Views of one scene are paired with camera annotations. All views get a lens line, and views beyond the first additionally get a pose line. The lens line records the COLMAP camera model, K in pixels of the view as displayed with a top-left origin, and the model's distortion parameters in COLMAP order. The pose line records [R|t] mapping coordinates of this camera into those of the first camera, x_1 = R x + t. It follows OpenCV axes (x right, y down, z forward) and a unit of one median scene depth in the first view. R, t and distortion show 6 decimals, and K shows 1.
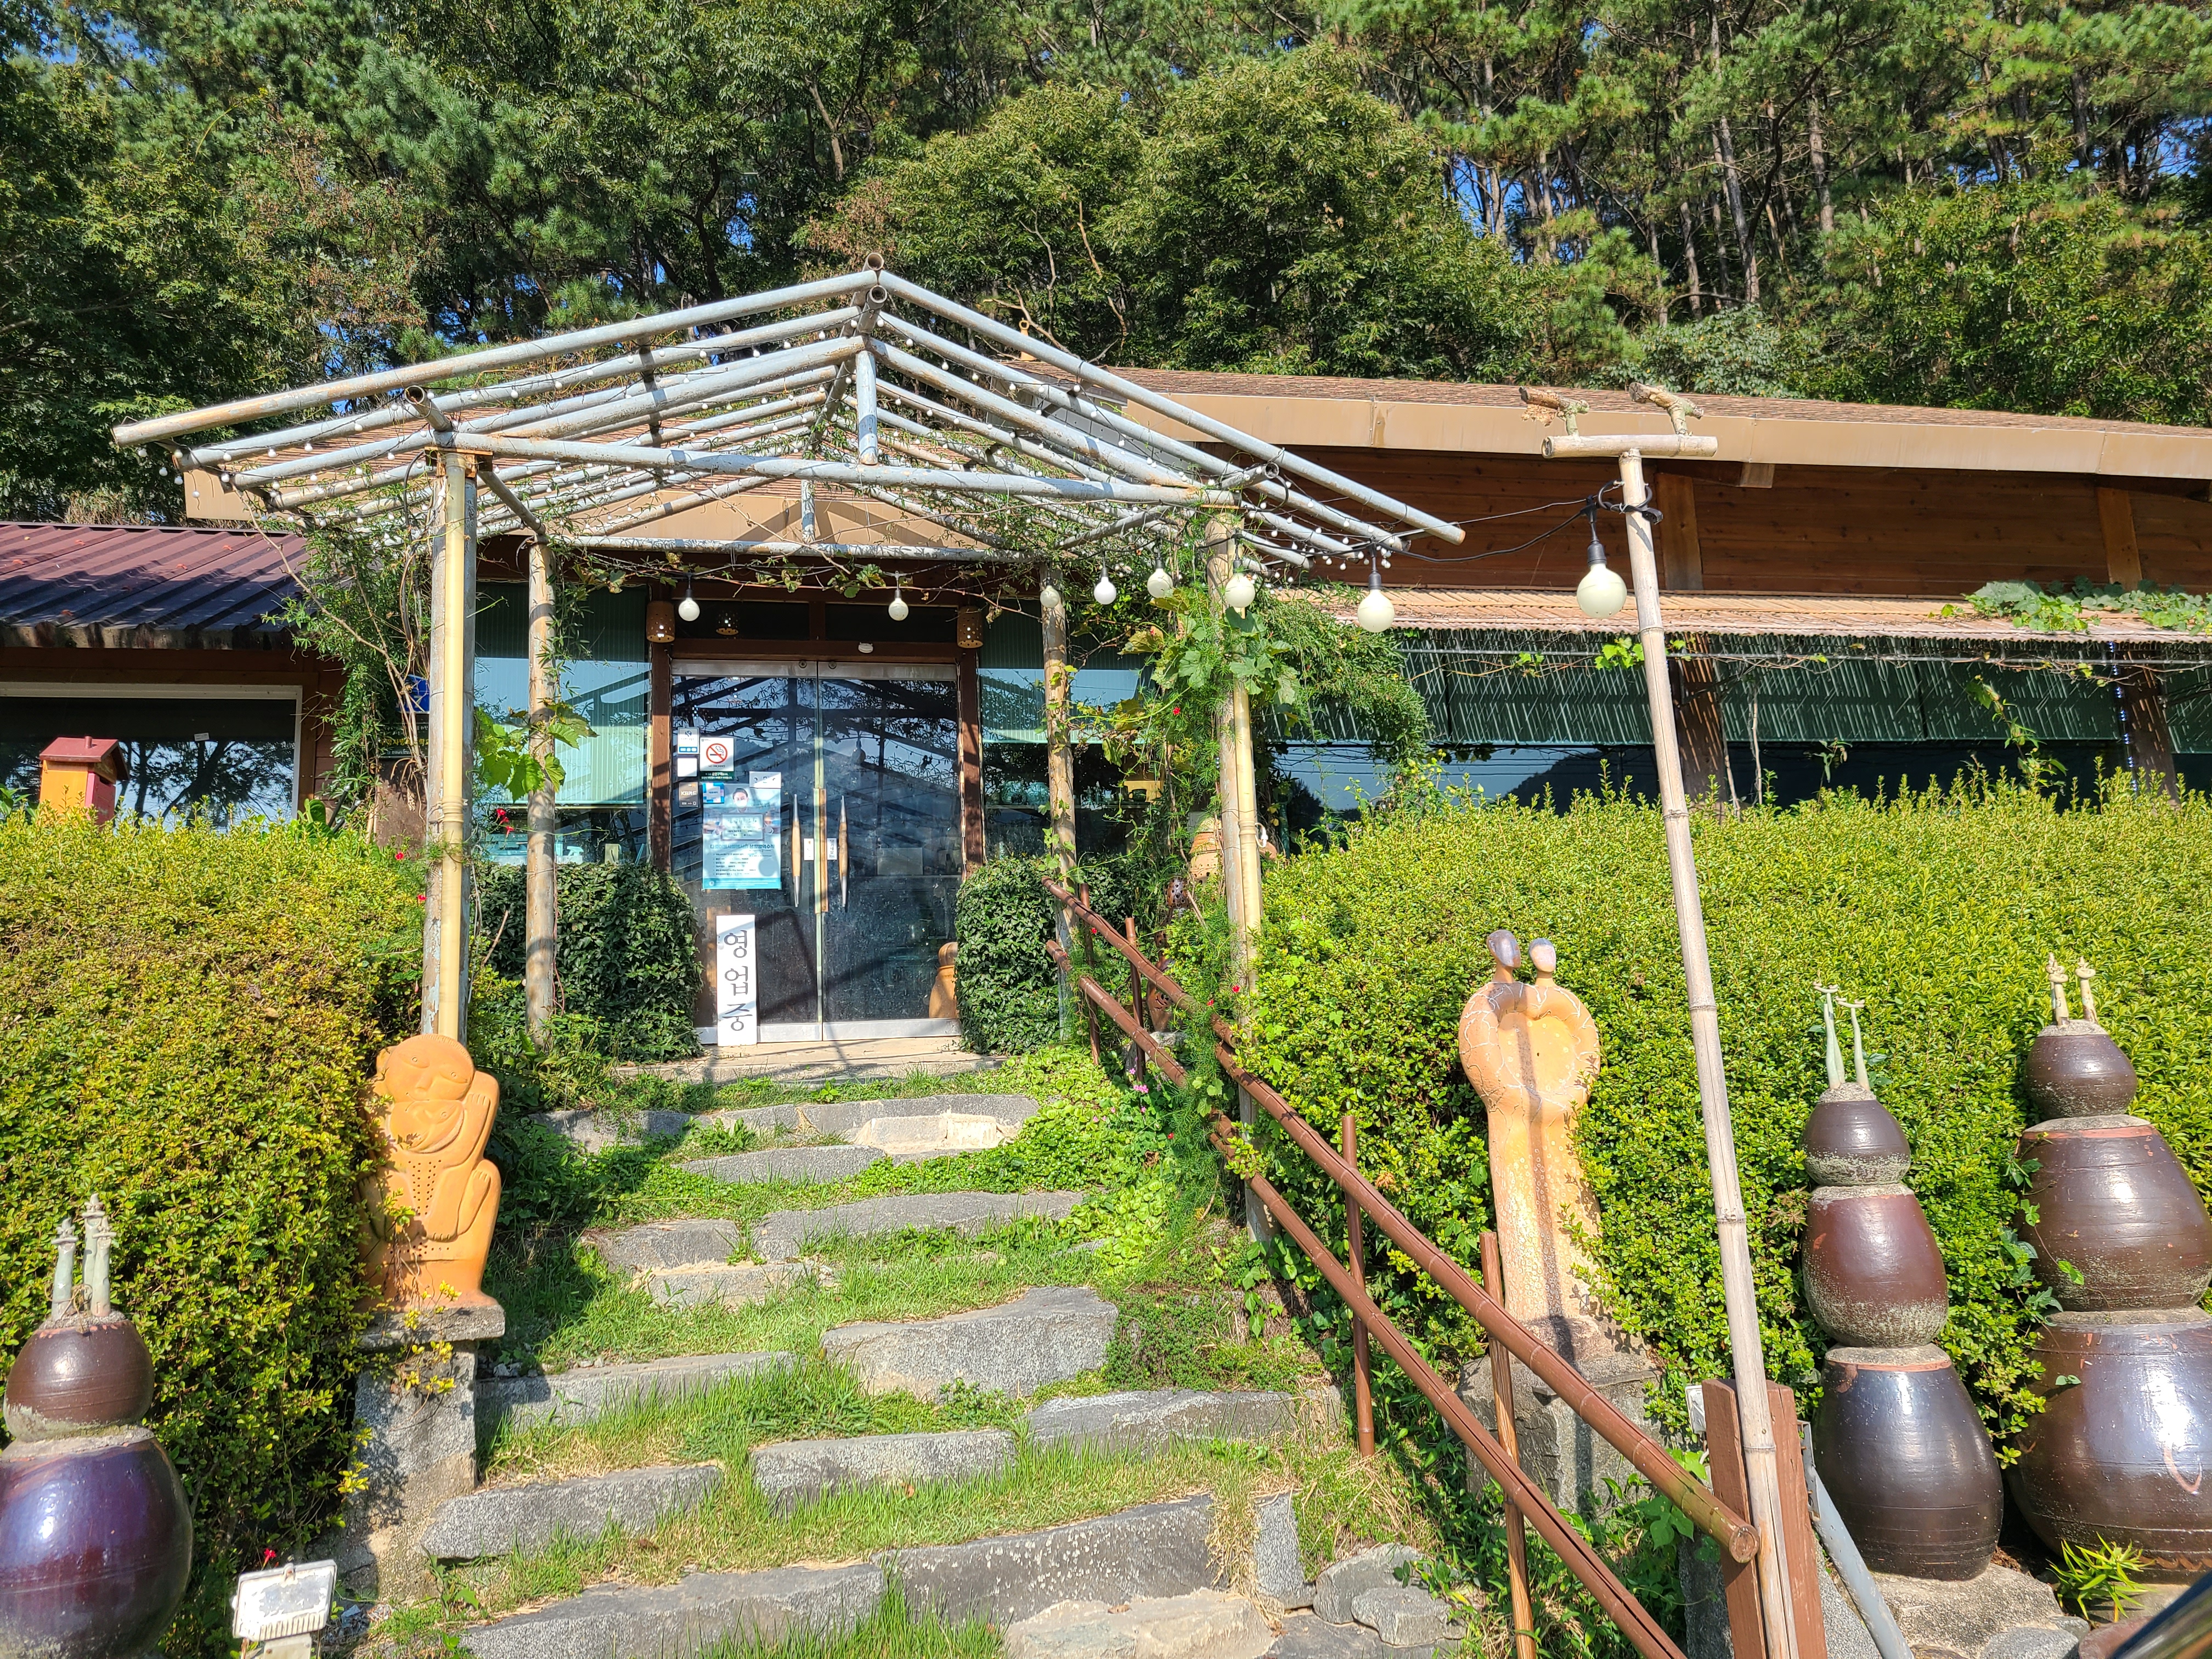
lens RADIAL K [[1634.5, 0, 1118.4], [0, 1634.5, 824.2], [0, 0, 1]] dist [0.060881, -0.045014]
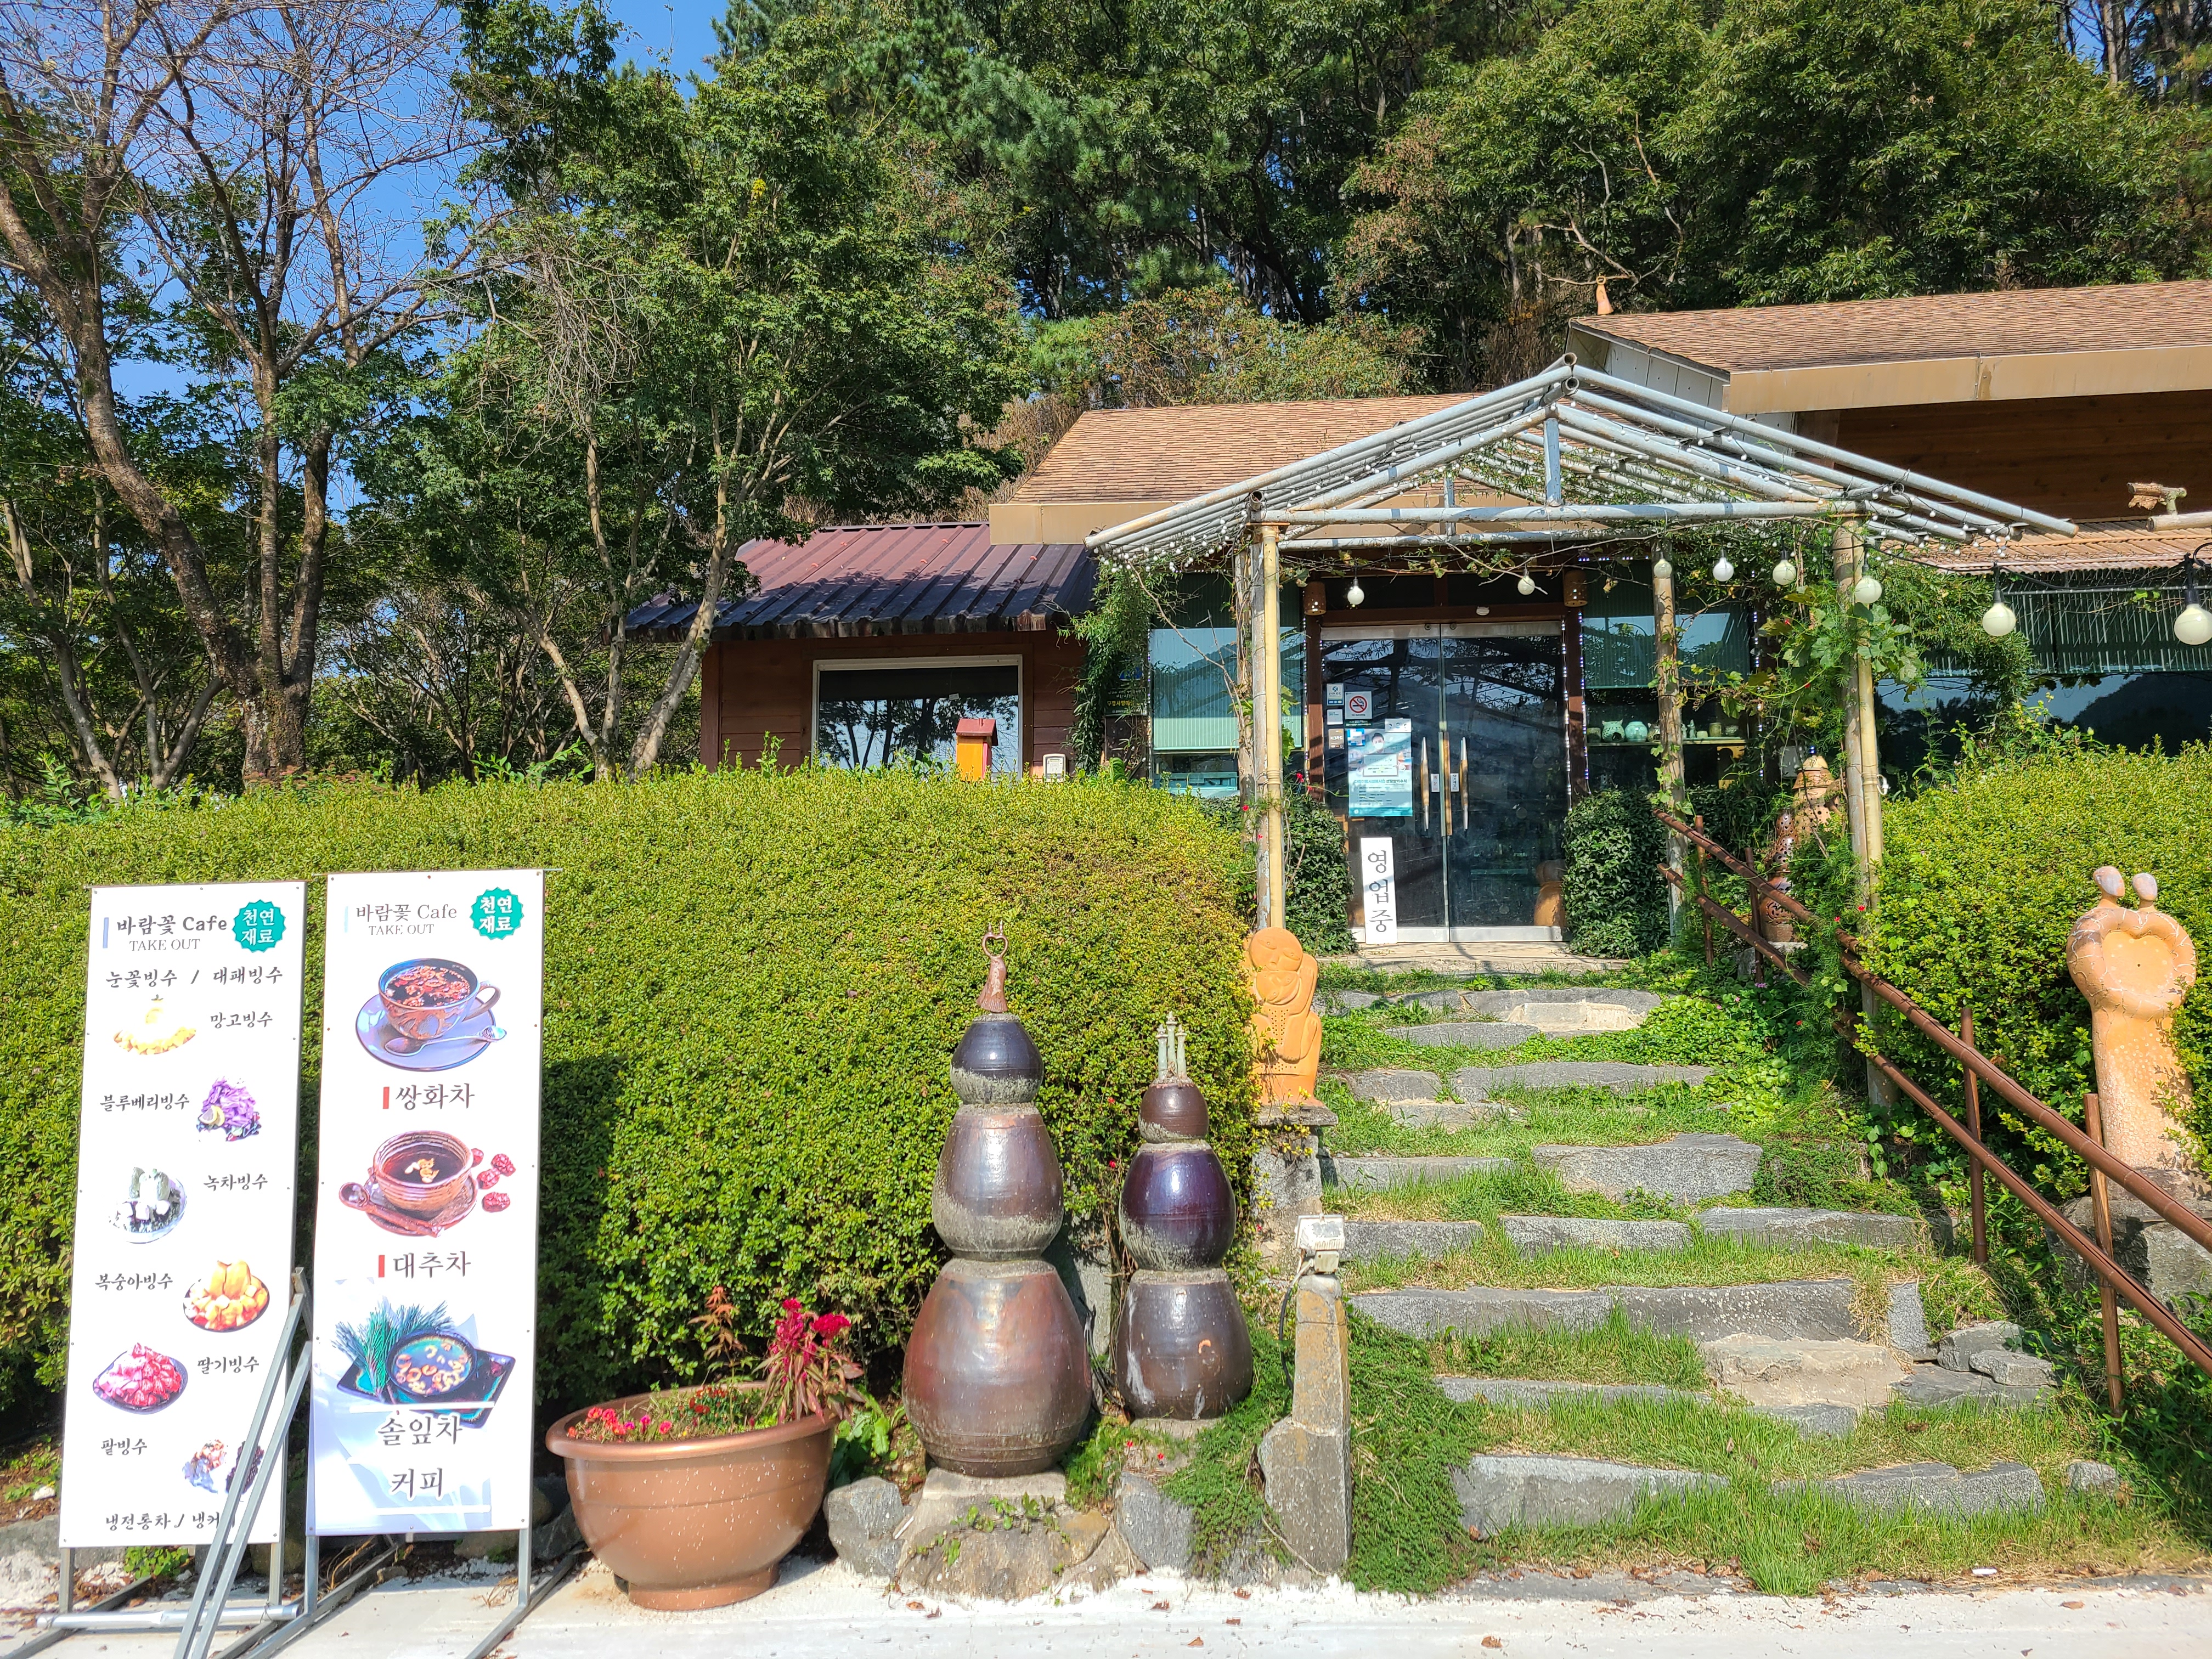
lens RADIAL K [[1634.5, 0, 1084.1], [0, 1634.5, 825.5], [0, 0, 1]] dist [0.060881, -0.045014]
pose [[0.947713, 0.003203, -0.319107, -0.064270], [0.015366, 0.998332, 0.055655, -0.031197], [0.318753, -0.057648, 0.946083, -0.282032]]
